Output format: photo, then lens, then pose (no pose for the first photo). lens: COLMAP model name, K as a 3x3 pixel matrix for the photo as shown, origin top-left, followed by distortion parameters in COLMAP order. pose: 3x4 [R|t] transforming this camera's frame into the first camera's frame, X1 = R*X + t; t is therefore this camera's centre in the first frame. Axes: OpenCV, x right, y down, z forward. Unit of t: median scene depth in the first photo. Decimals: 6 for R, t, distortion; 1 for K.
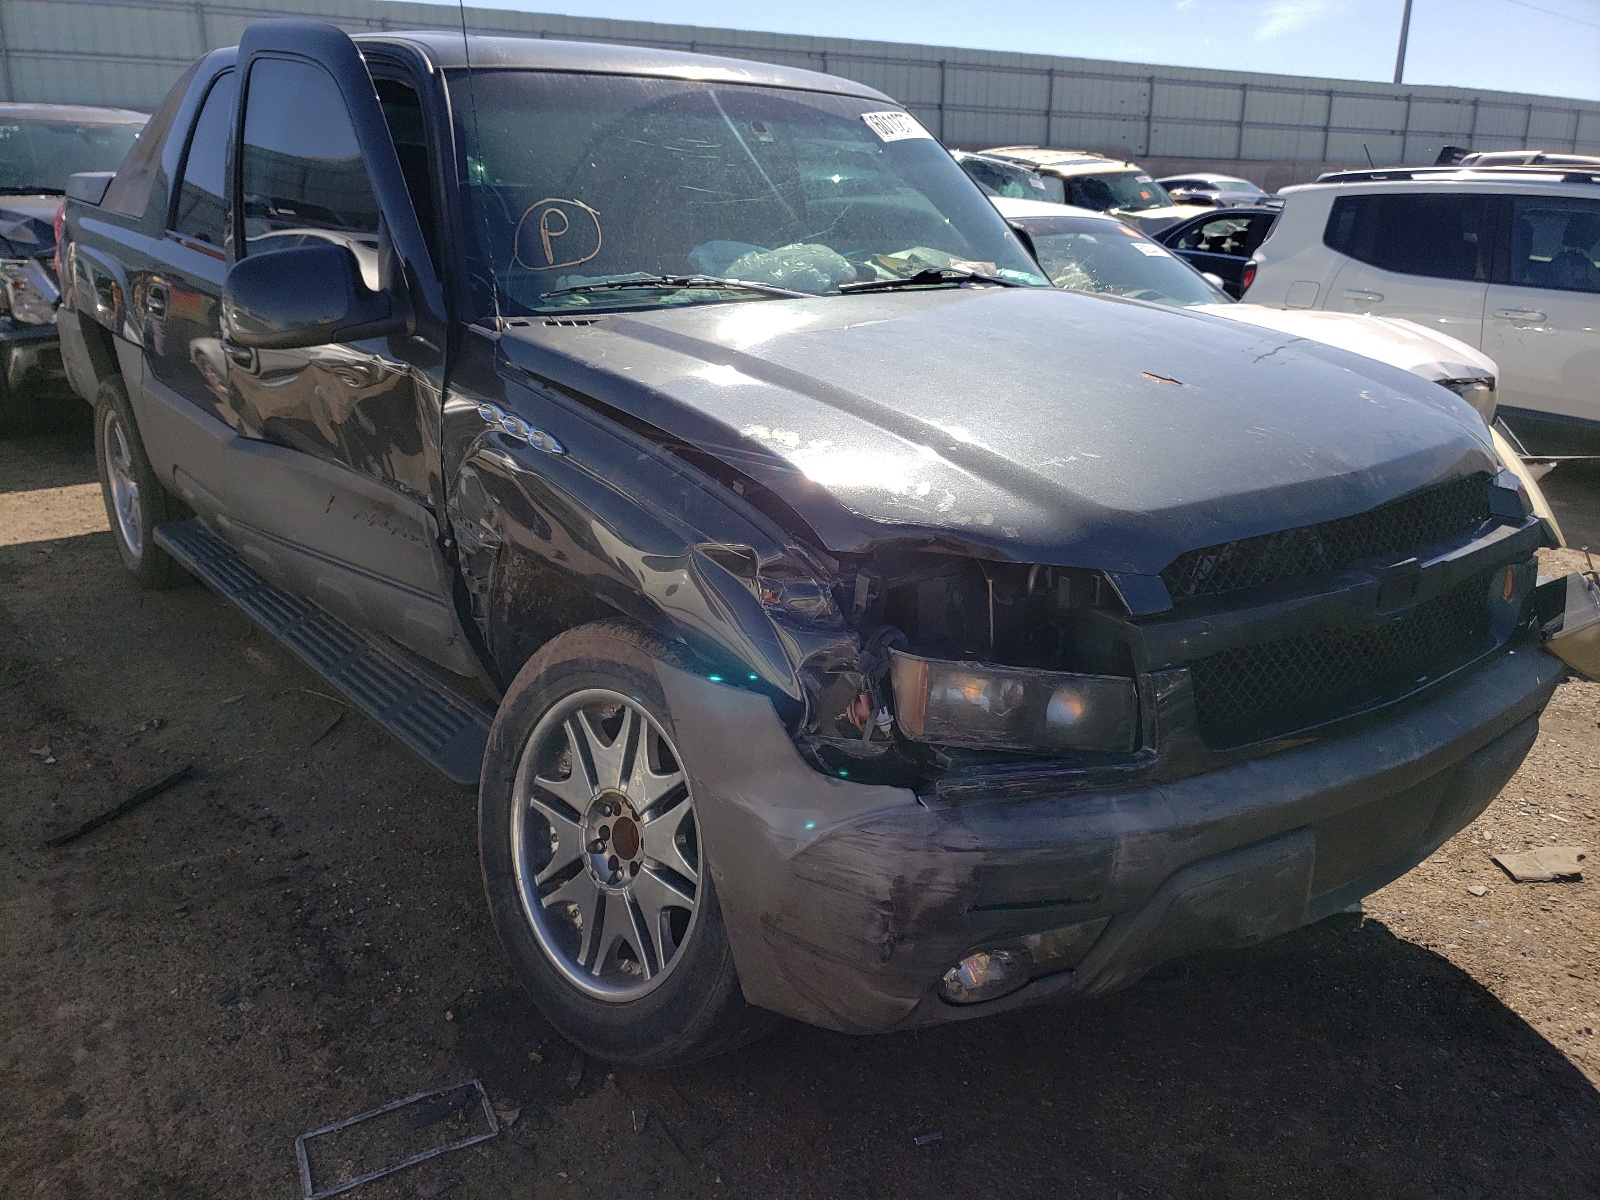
lens RADIAL K [[1239.2, 0, 798.7], [0, 1239.2, 603.6], [0, 0, 1]] dist [0.020860, -0.005709]
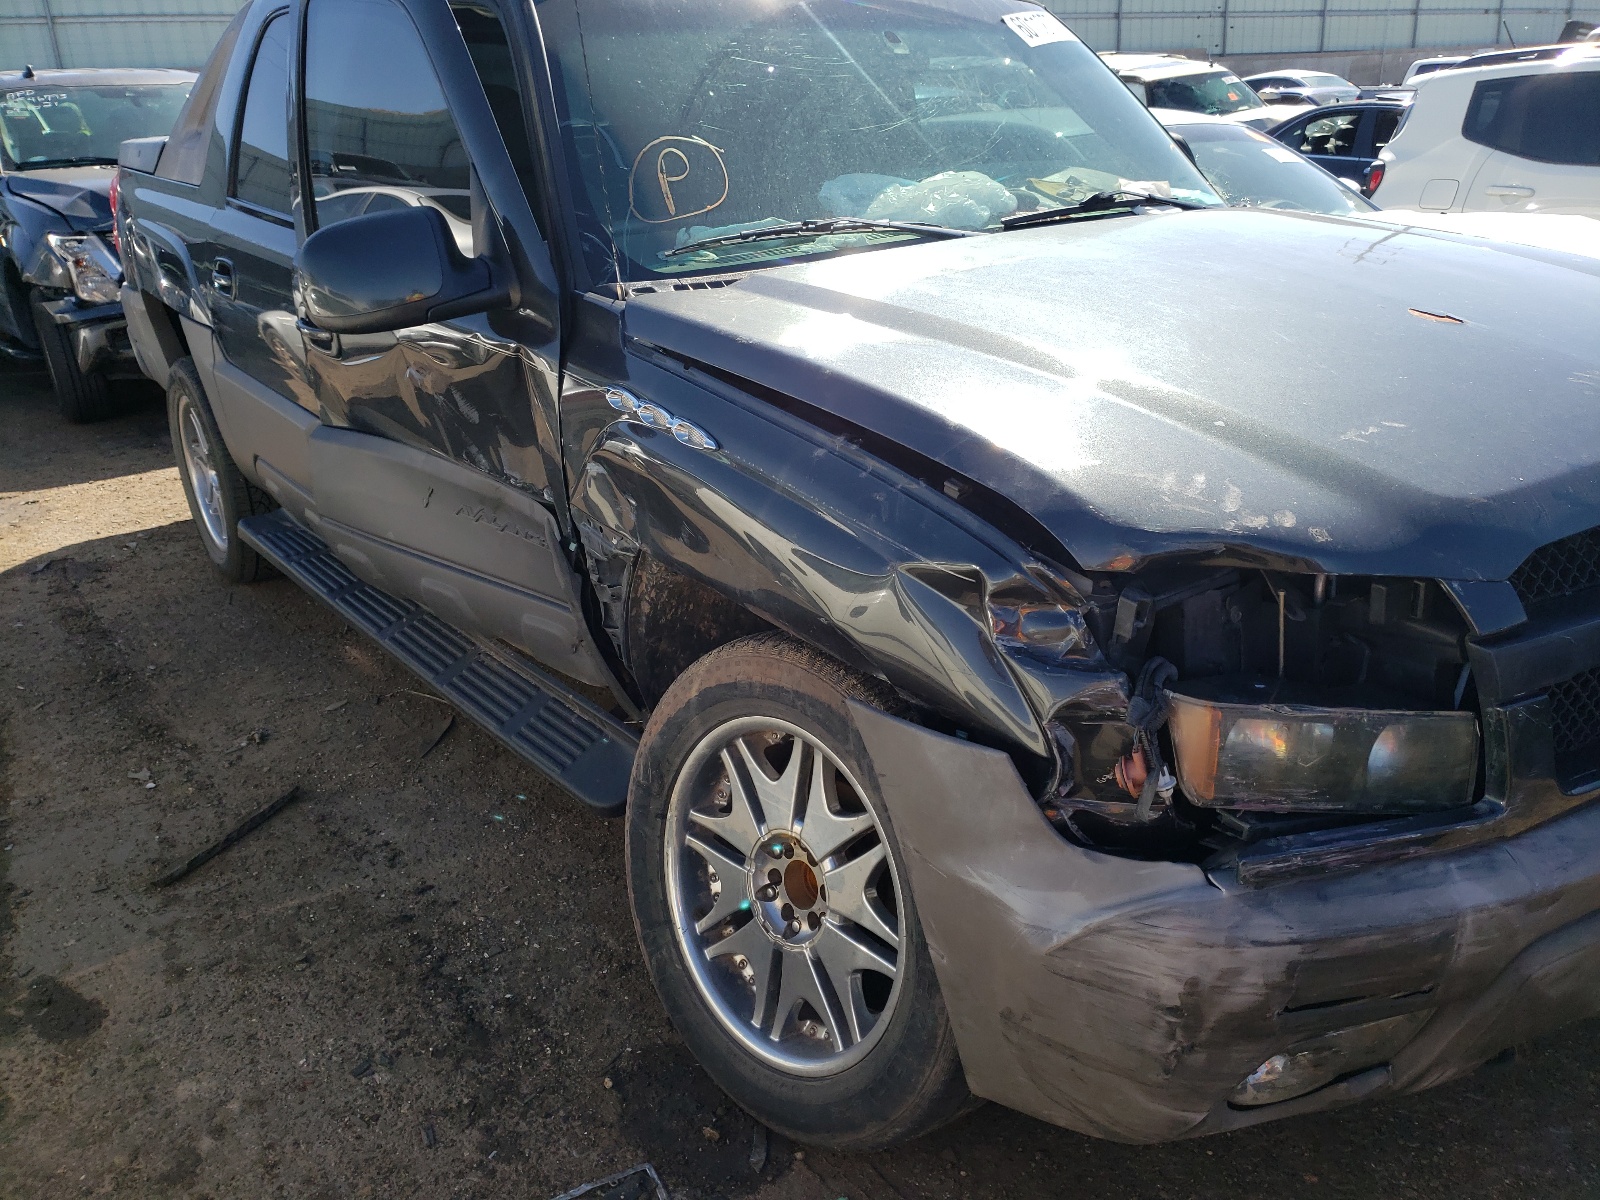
lens RADIAL K [[1187.1, 0, 804.2], [0, 1187.1, 597.1], [0, 0, 1]] dist [0.014729, 0.002479]
pose [[0.998260, -0.044905, -0.038228, -0.088947], [0.047218, 0.996962, 0.061939, -0.057667], [0.035330, -0.063636, 0.997348, 0.171077]]
